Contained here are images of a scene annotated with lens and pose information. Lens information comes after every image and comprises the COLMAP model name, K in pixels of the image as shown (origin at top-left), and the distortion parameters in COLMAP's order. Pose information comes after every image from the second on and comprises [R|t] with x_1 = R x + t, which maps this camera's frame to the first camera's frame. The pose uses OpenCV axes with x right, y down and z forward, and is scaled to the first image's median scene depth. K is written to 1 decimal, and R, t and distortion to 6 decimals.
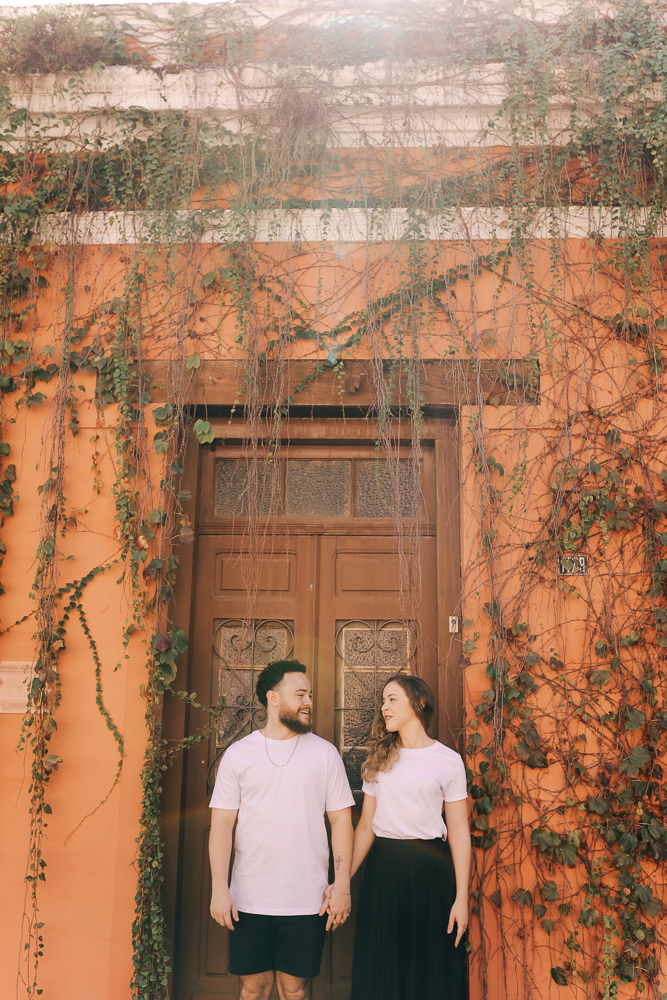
lens RADIAL K [[994.5, 0, 334.8], [0, 994.5, 501.1], [0, 0, 1]] dist [-0.067889, 0.115997]
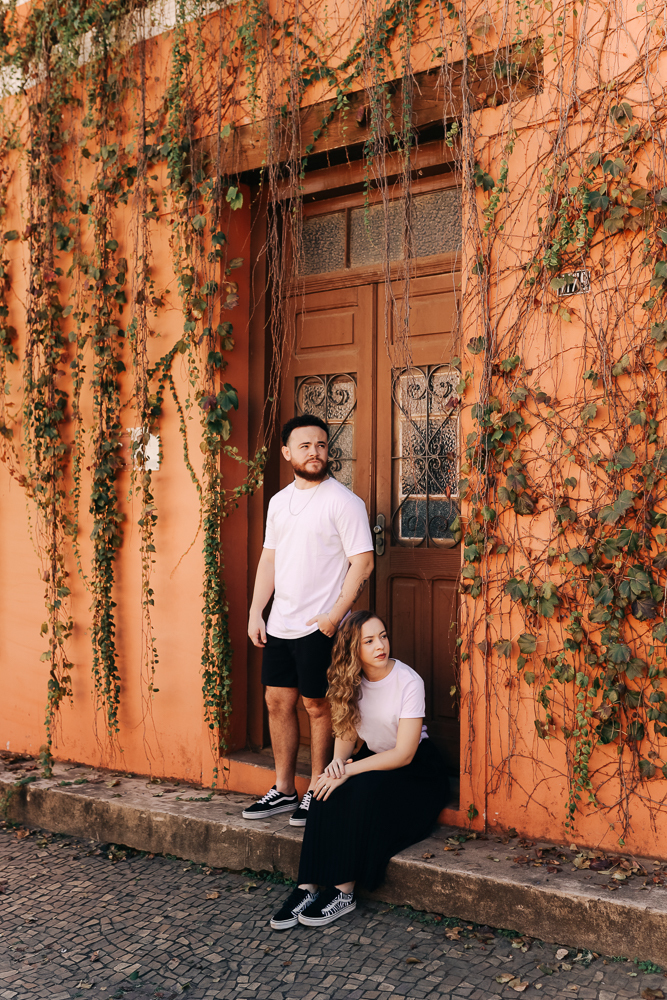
lens RADIAL K [[1020.4, 0, 319.0], [0, 1020.4, 499.5], [0, 0, 1]] dist [-0.064944, 0.091010]
pose [[0.808729, -0.008447, -0.588120, 0.574010], [0.142616, 0.972875, 0.182141, 0.055826], [0.570629, -0.231178, 0.787997, 0.149415]]
